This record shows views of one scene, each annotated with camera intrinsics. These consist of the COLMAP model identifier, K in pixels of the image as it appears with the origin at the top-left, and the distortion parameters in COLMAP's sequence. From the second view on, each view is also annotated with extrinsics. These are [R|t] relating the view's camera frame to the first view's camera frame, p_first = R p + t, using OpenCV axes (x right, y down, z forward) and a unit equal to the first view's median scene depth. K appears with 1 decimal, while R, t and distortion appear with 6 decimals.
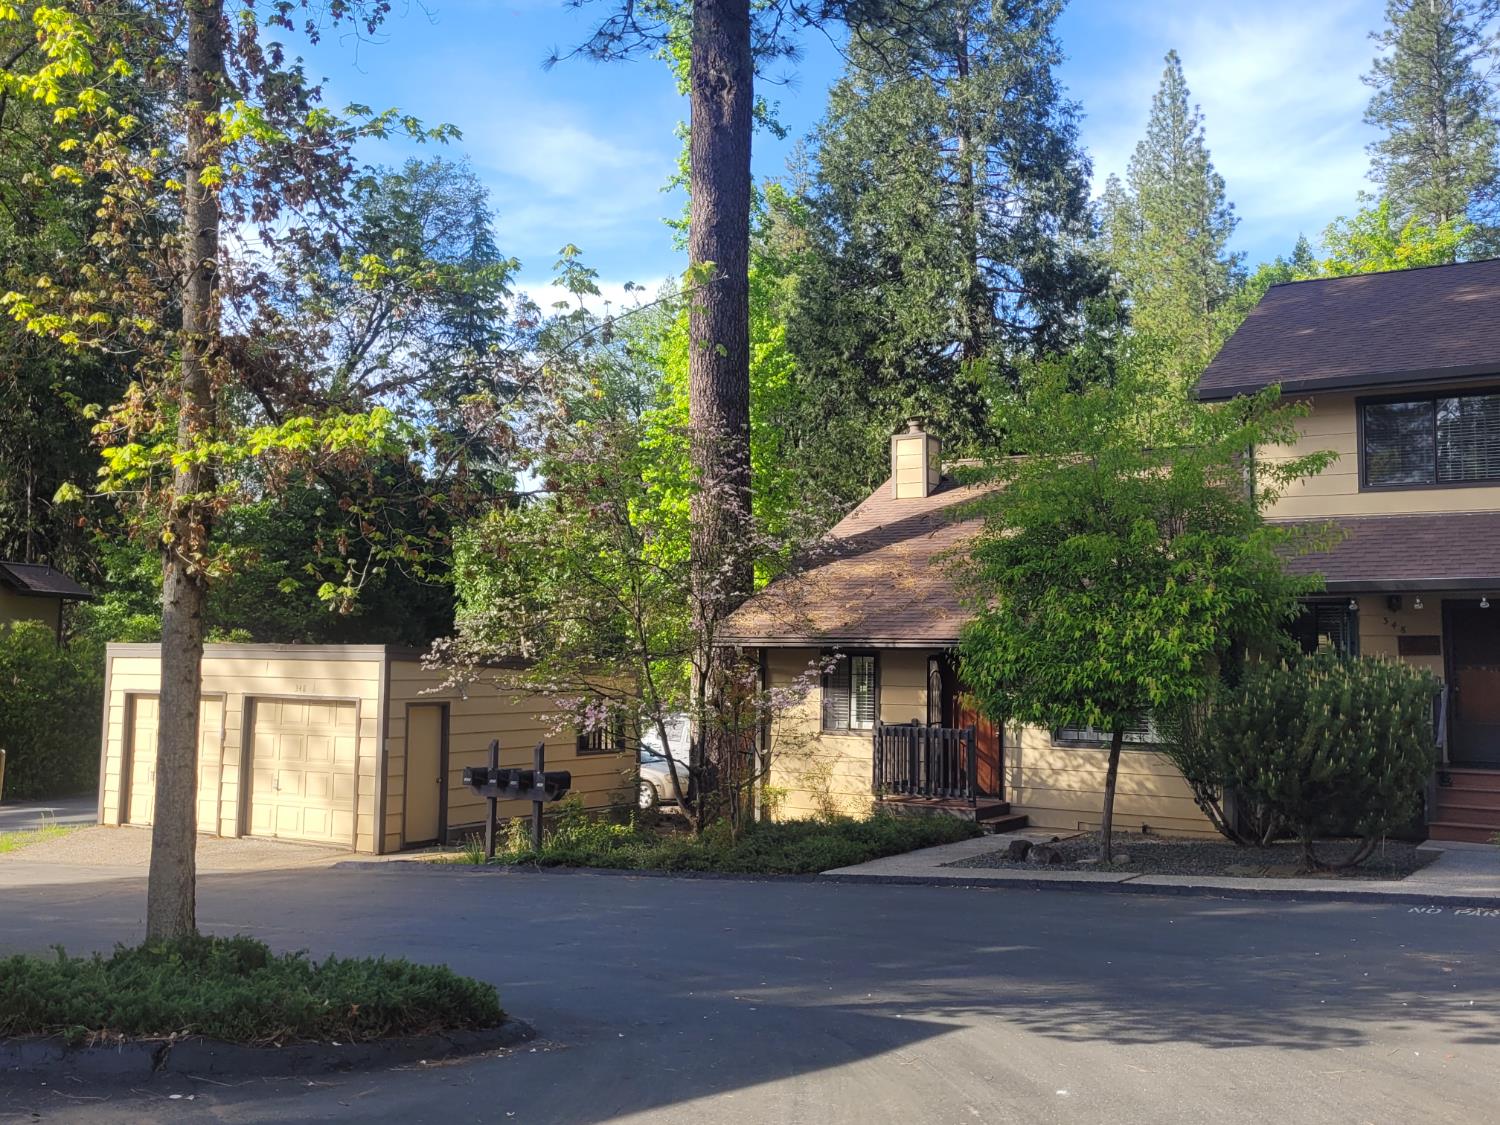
lens RADIAL K [[1135.8, 0, 735.8], [0, 1135.8, 532.9], [0, 0, 1]] dist [0.056836, -0.056655]
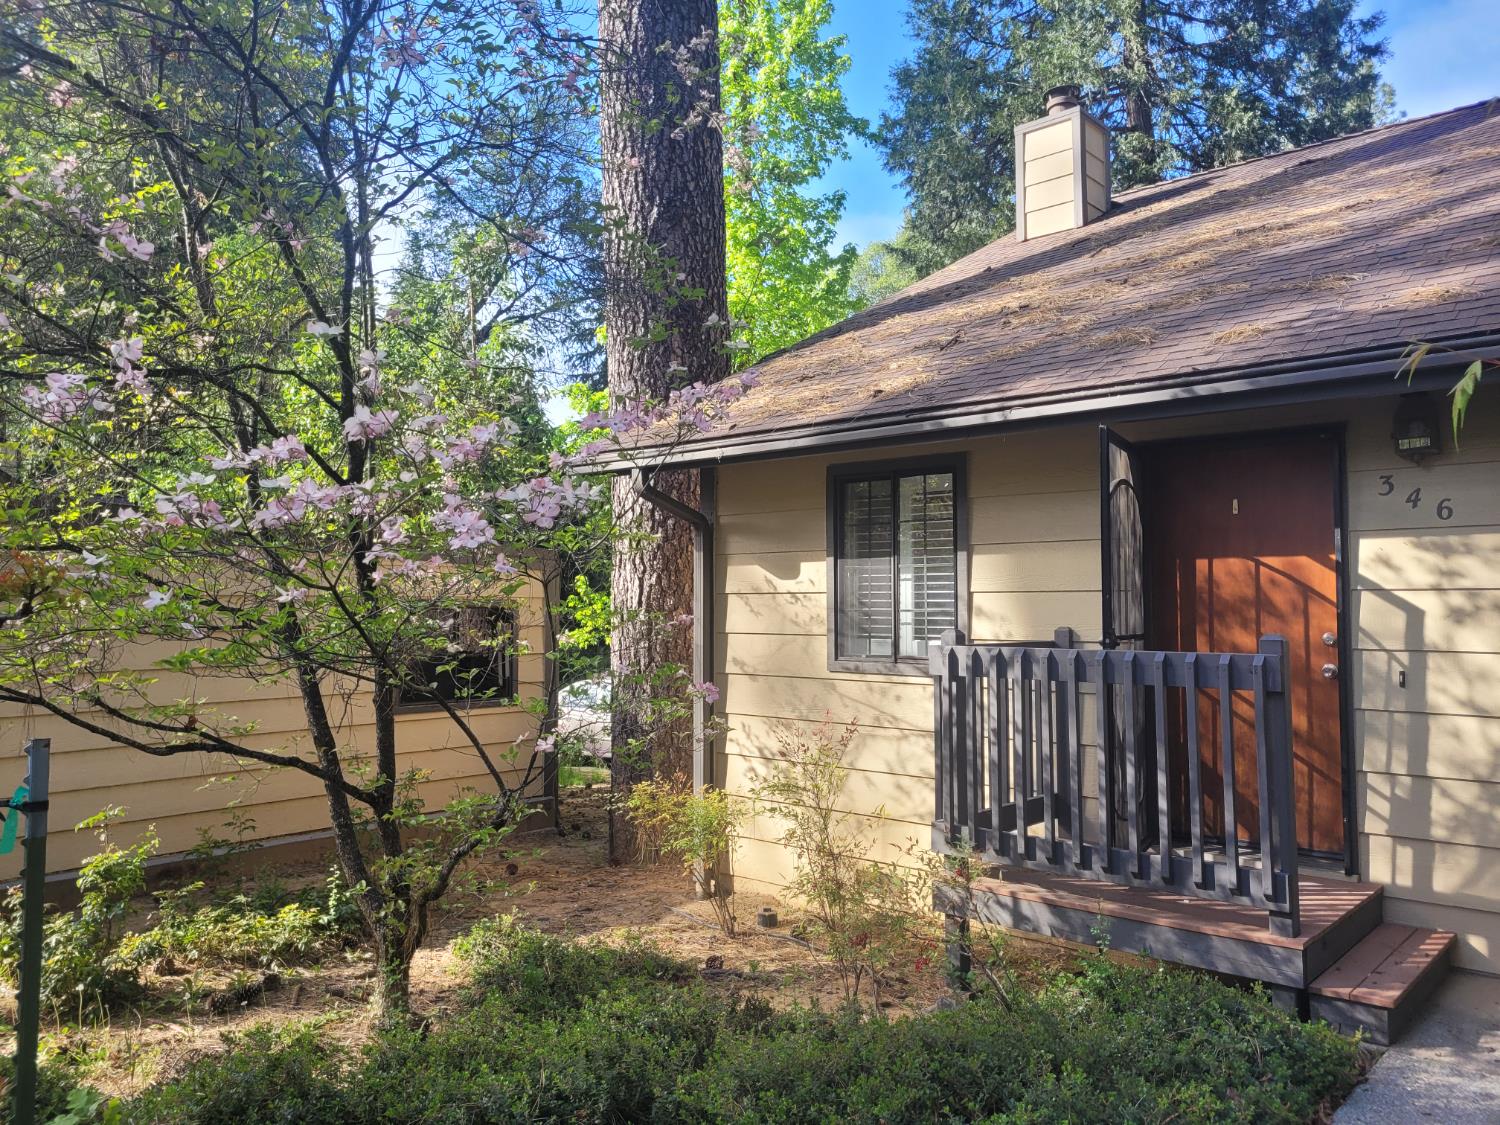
lens RADIAL K [[1135.8, 0, 735.8], [0, 1135.8, 532.9], [0, 0, 1]] dist [0.056836, -0.056655]
pose [[0.992862, -0.015490, -0.118257, 0.092164], [0.021196, 0.998663, 0.047149, 0.108789], [0.117369, -0.049319, 0.991863, 0.599305]]
